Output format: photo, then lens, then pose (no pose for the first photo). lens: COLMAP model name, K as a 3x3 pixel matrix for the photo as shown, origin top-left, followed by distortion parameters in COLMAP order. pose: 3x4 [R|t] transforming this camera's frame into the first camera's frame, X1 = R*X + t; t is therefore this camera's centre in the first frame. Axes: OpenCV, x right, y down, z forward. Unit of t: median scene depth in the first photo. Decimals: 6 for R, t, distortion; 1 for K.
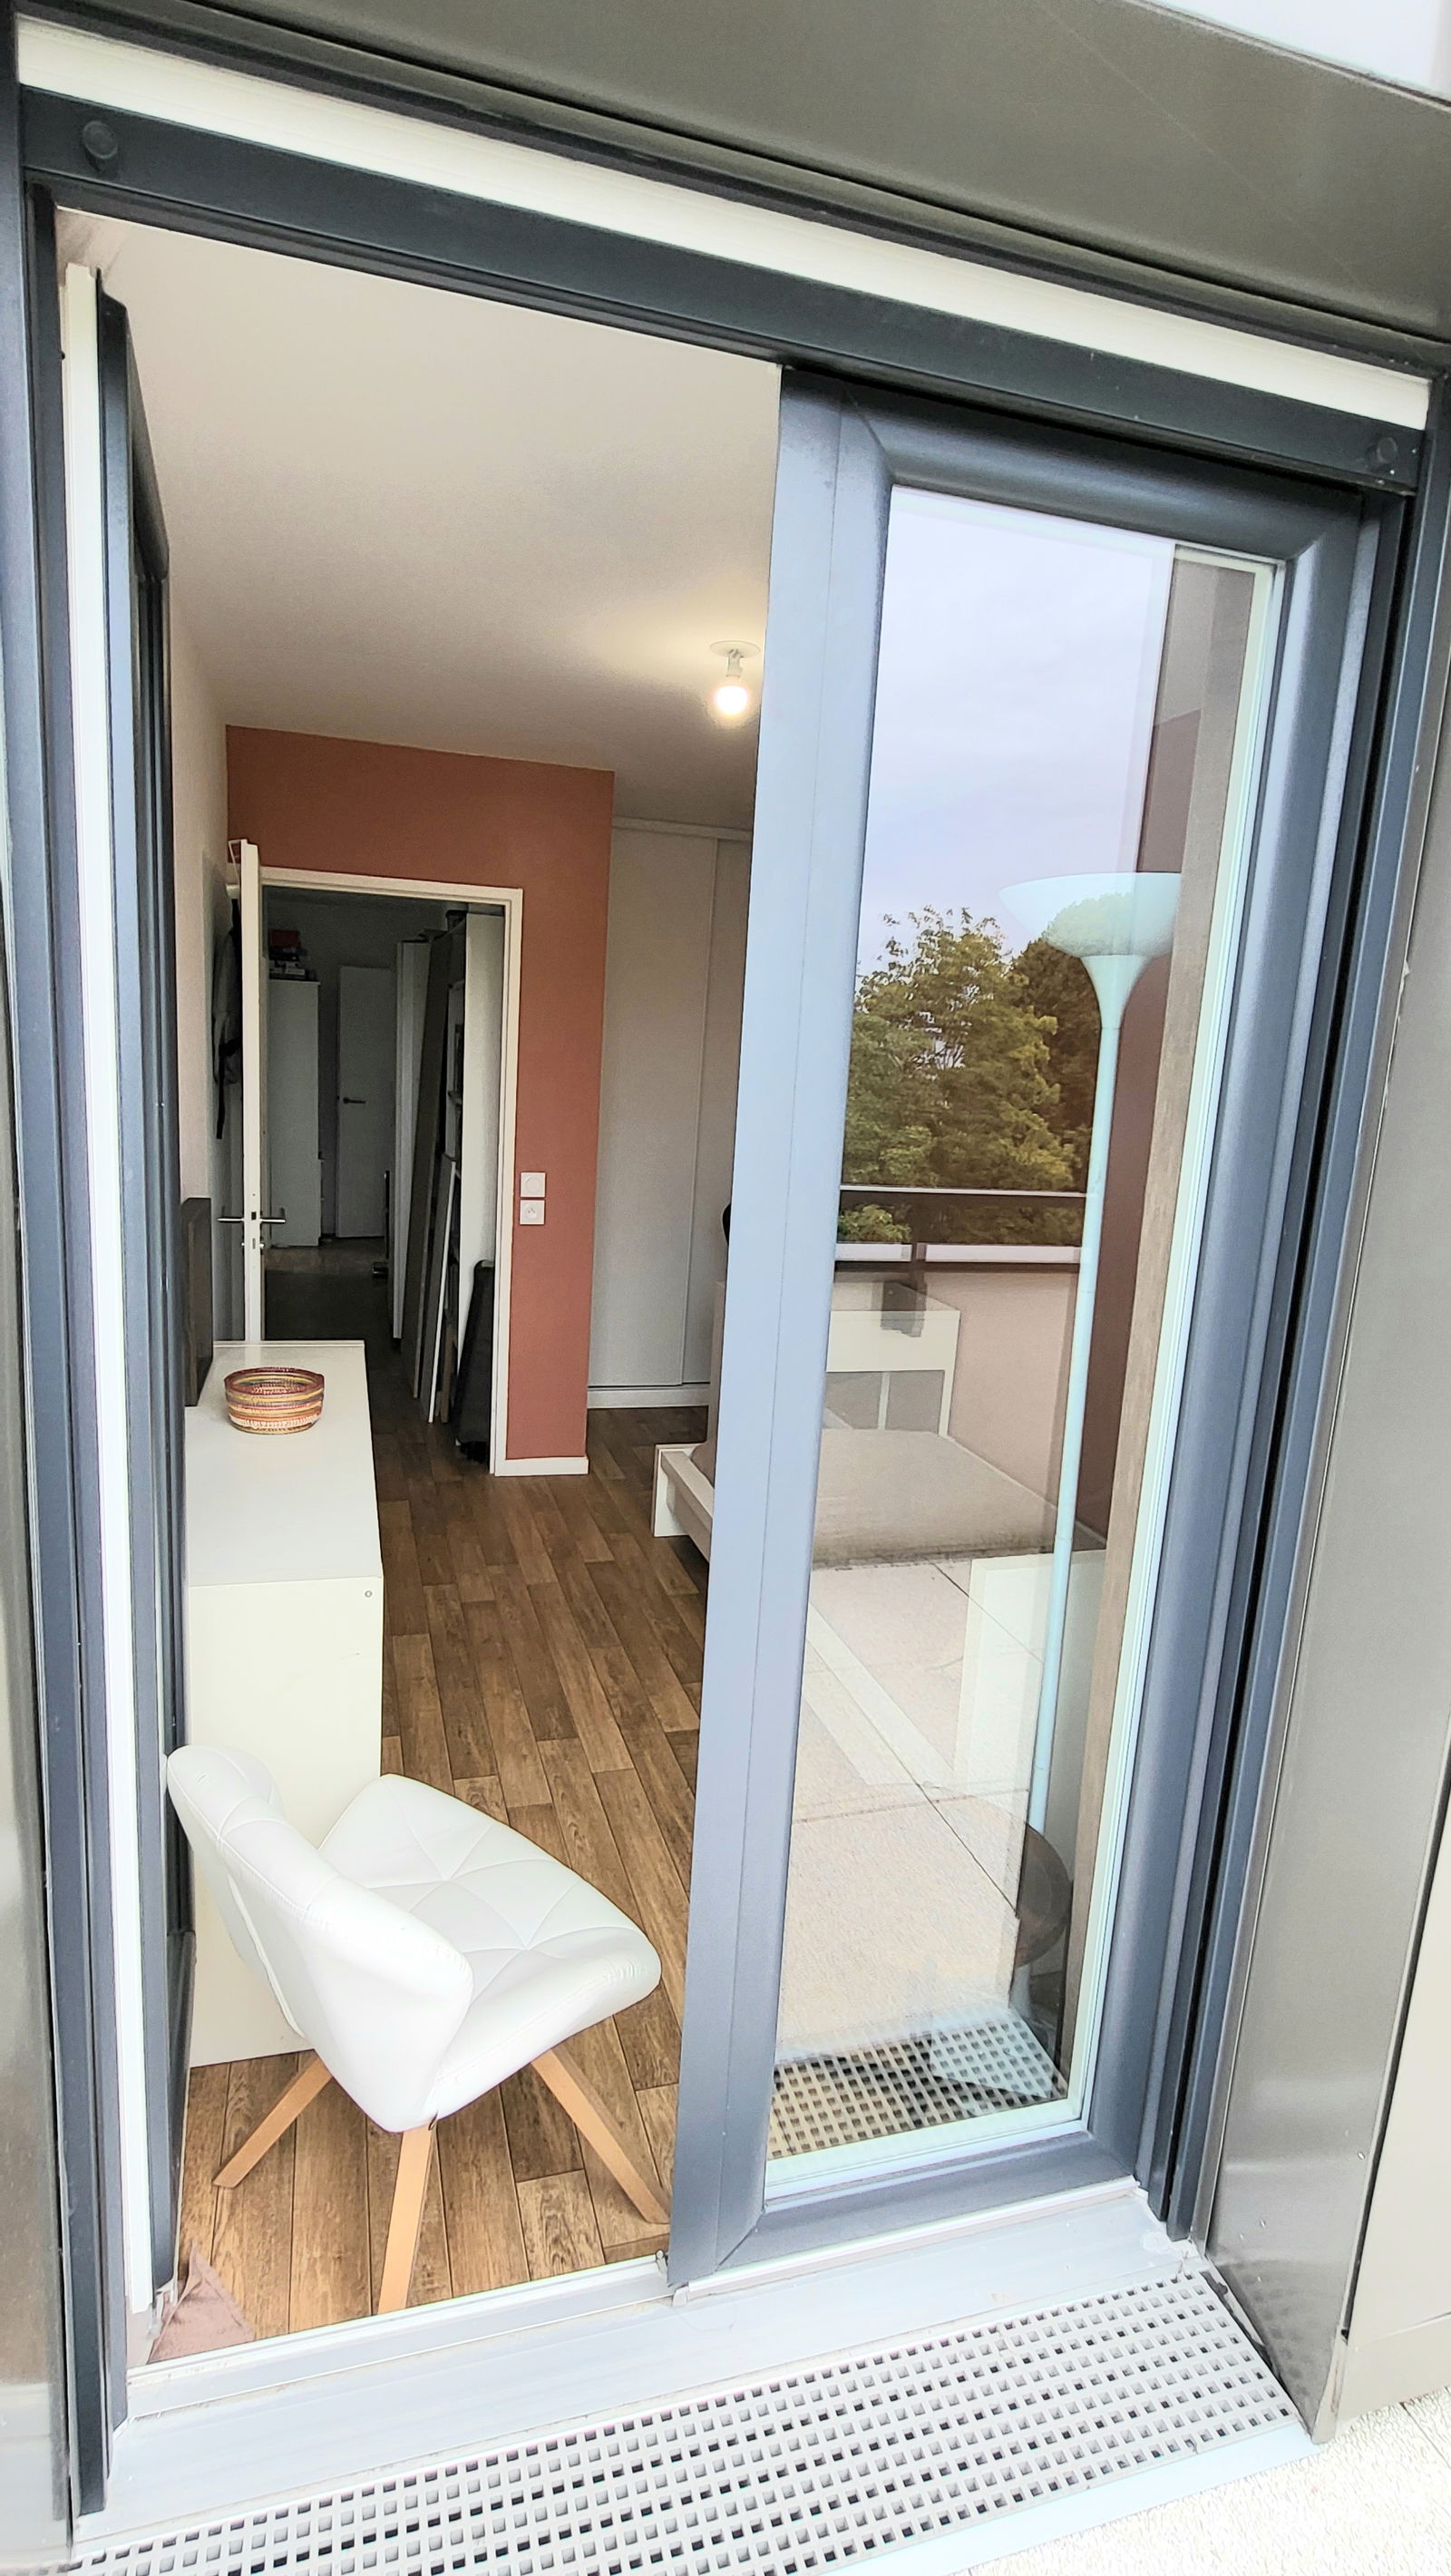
lens RADIAL K [[1254.4, 0, 715.4], [0, 1254.4, 1283.1], [0, 0, 1]] dist [0.000676, -0.000642]
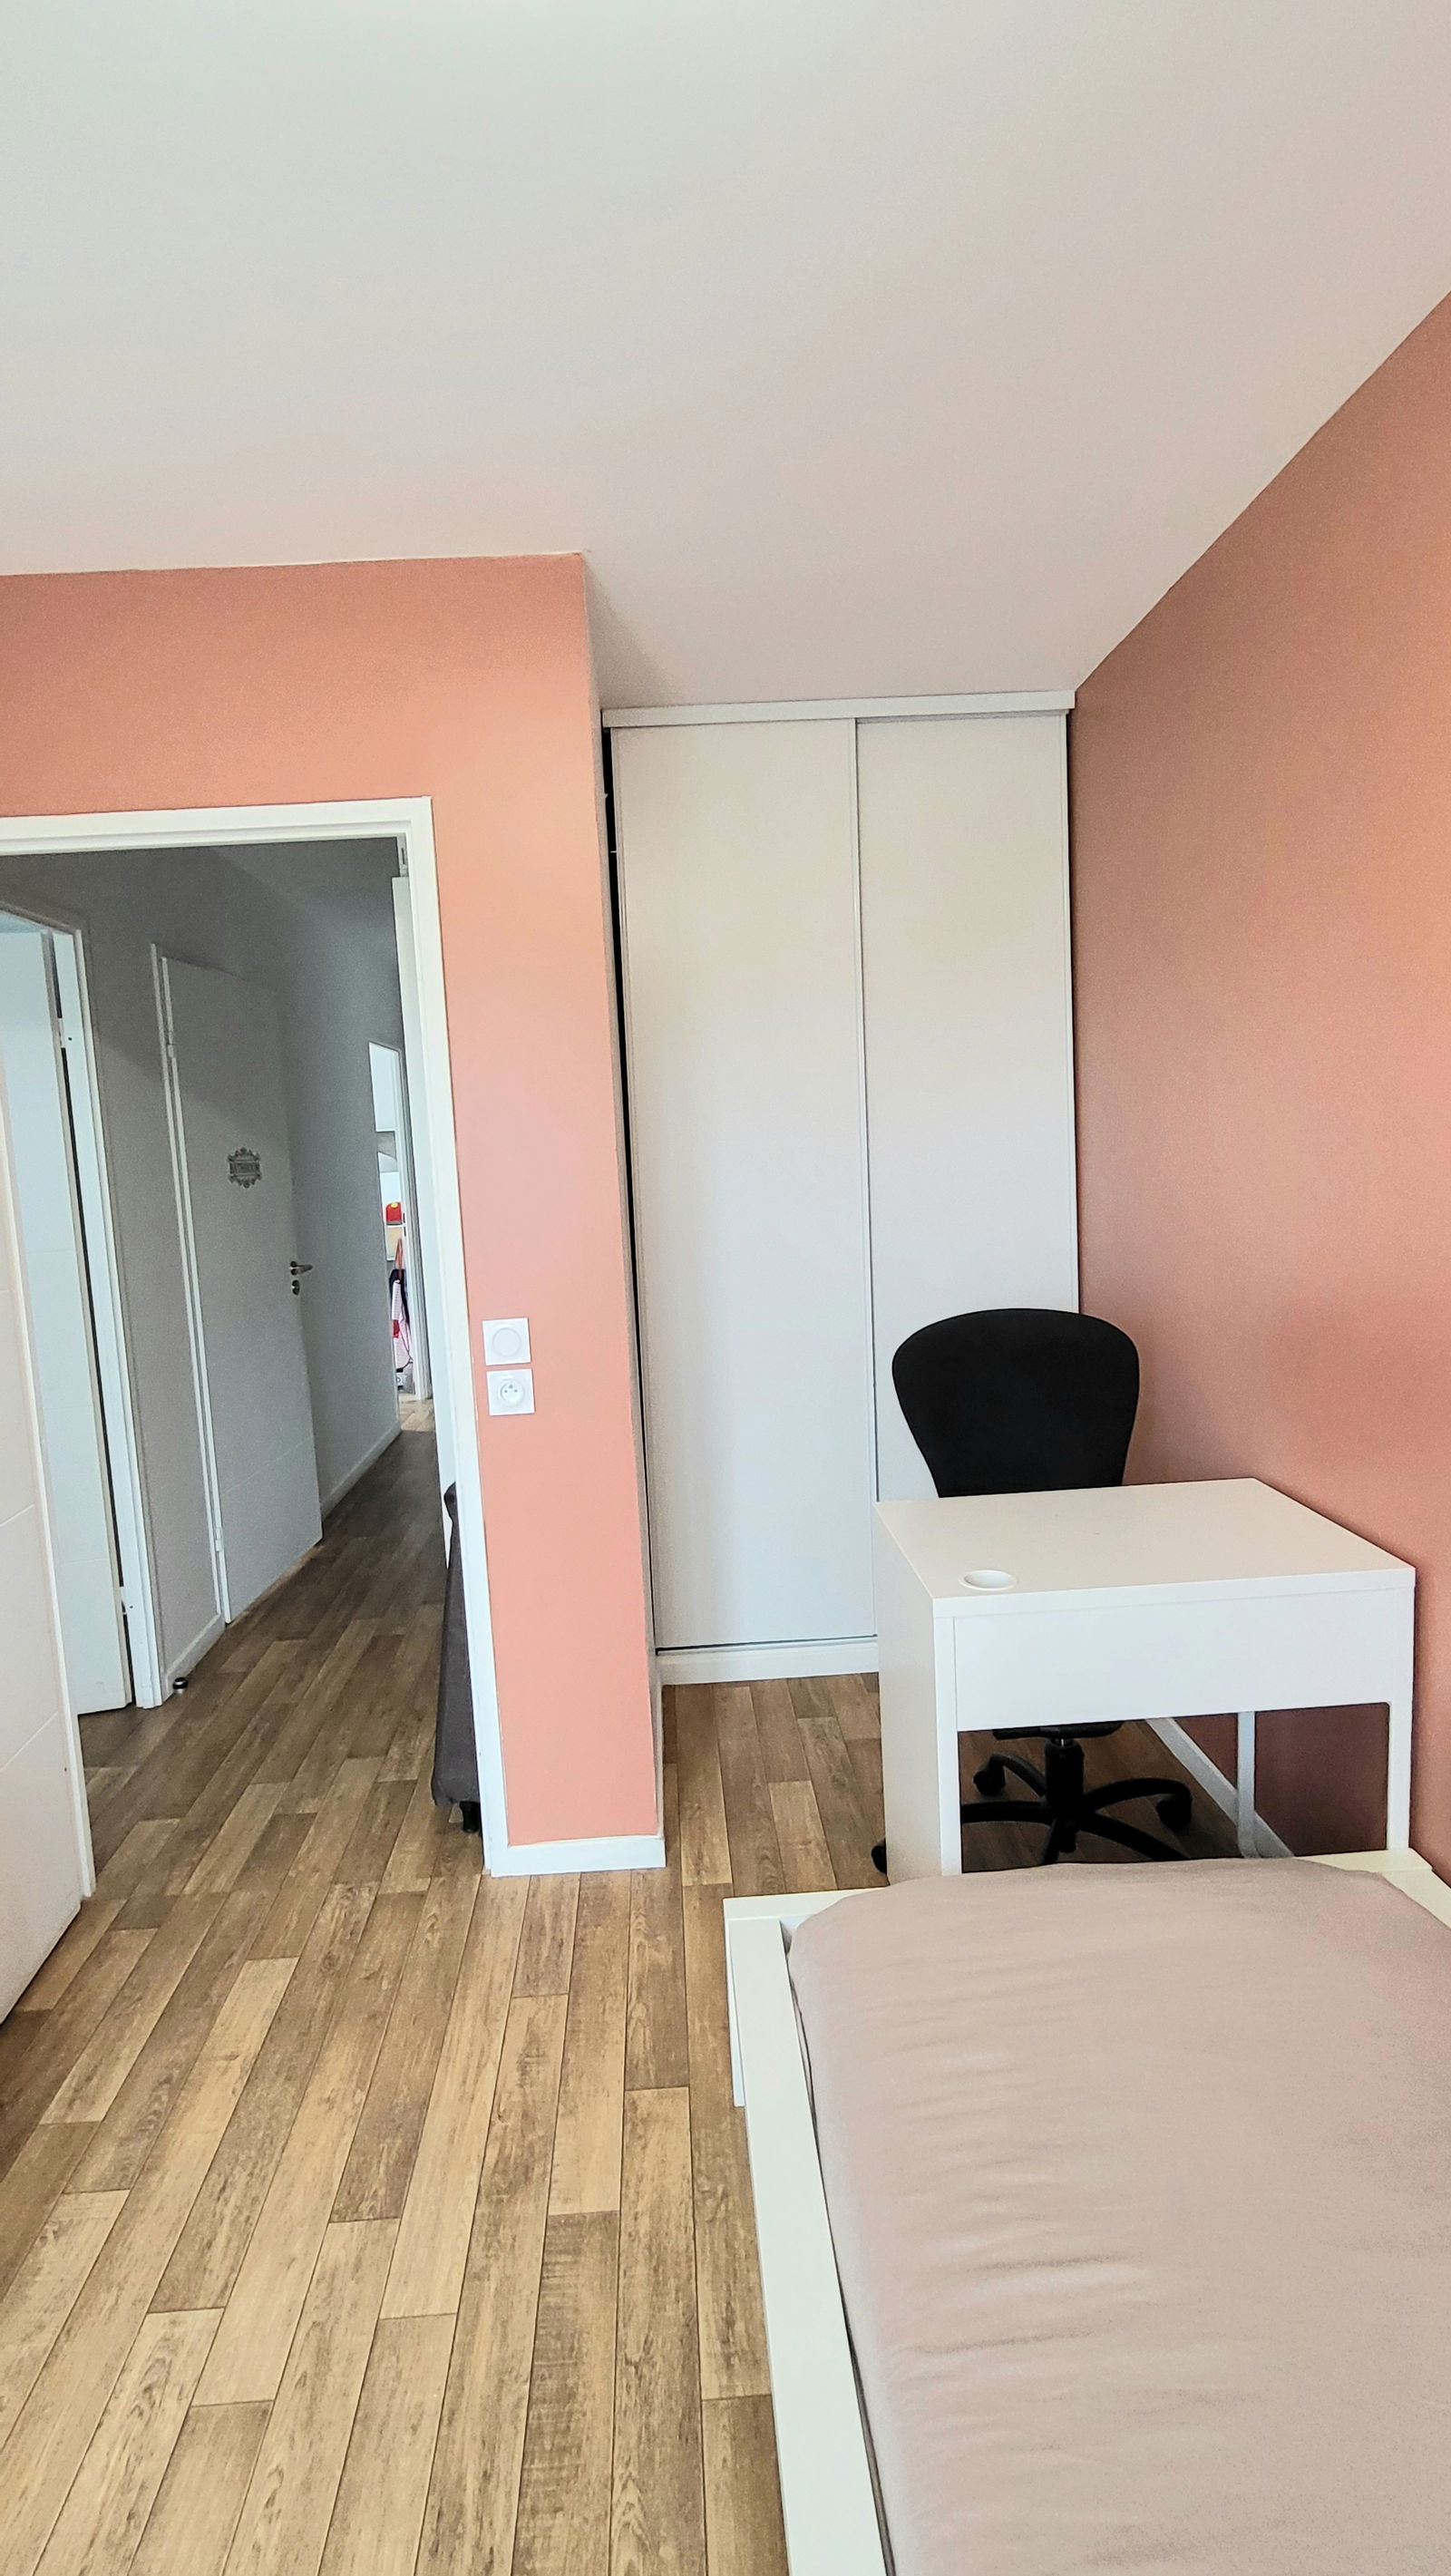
lens RADIAL K [[1254.4, 0, 704.7], [0, 1254.4, 1274.1], [0, 0, 1]] dist [0.000676, -0.000642]
pose [[0.962415, -0.080196, -0.259474, 0.084009], [0.060454, 0.994697, -0.083200, -0.061815], [0.264770, 0.064386, 0.962160, 0.542077]]
